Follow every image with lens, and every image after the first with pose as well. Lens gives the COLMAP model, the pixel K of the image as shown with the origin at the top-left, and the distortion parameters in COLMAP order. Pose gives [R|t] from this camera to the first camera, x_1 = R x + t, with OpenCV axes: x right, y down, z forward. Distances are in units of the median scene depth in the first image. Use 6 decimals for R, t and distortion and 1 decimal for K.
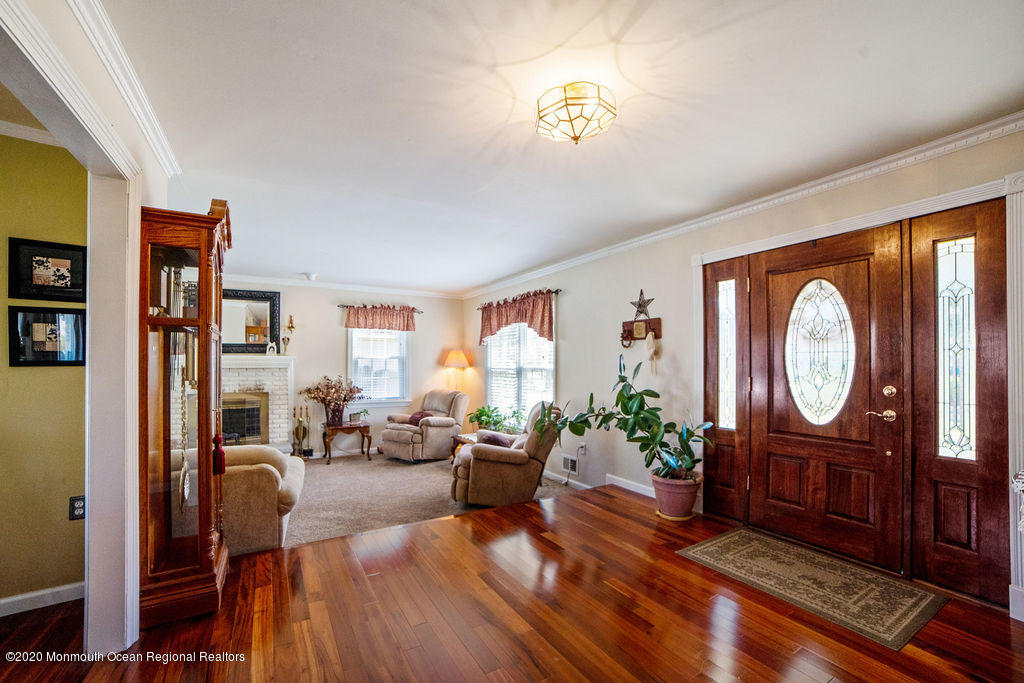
lens RADIAL K [[443.4, 0, 495.7], [0, 443.4, 367.8], [0, 0, 1]] dist [-0.019186, 0.000400]
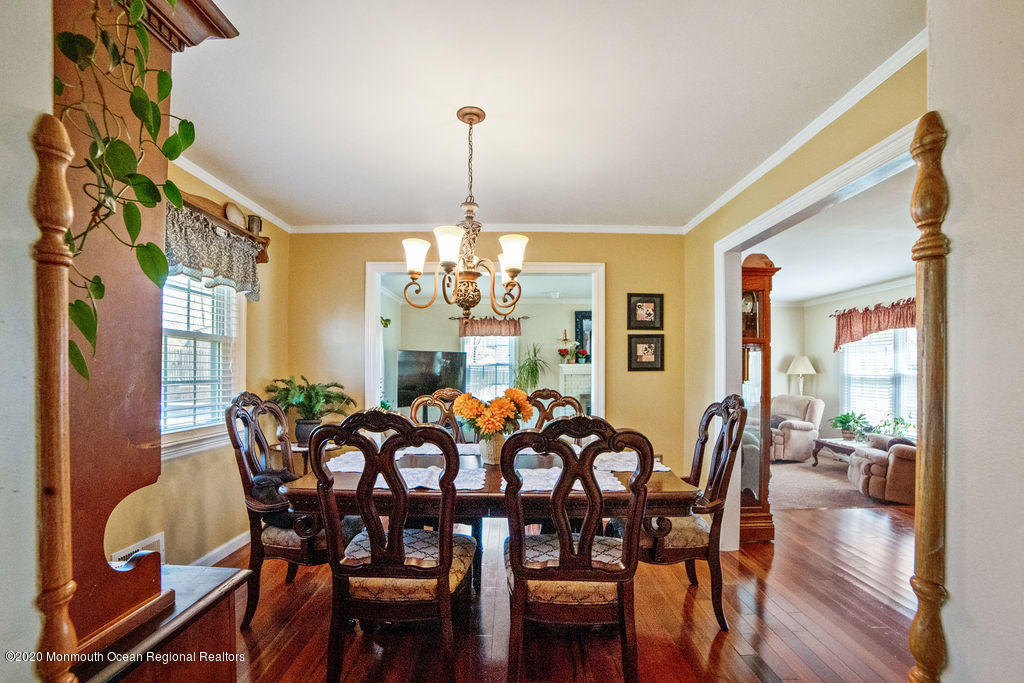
lens RADIAL K [[443.4, 0, 495.7], [0, 443.4, 367.8], [0, 0, 1]] dist [-0.019186, 0.000400]
pose [[0.885749, -0.005179, -0.464136, -0.280717], [-0.003065, 0.999851, -0.017007, 0.005341], [0.464155, 0.016486, 0.885601, -0.258124]]
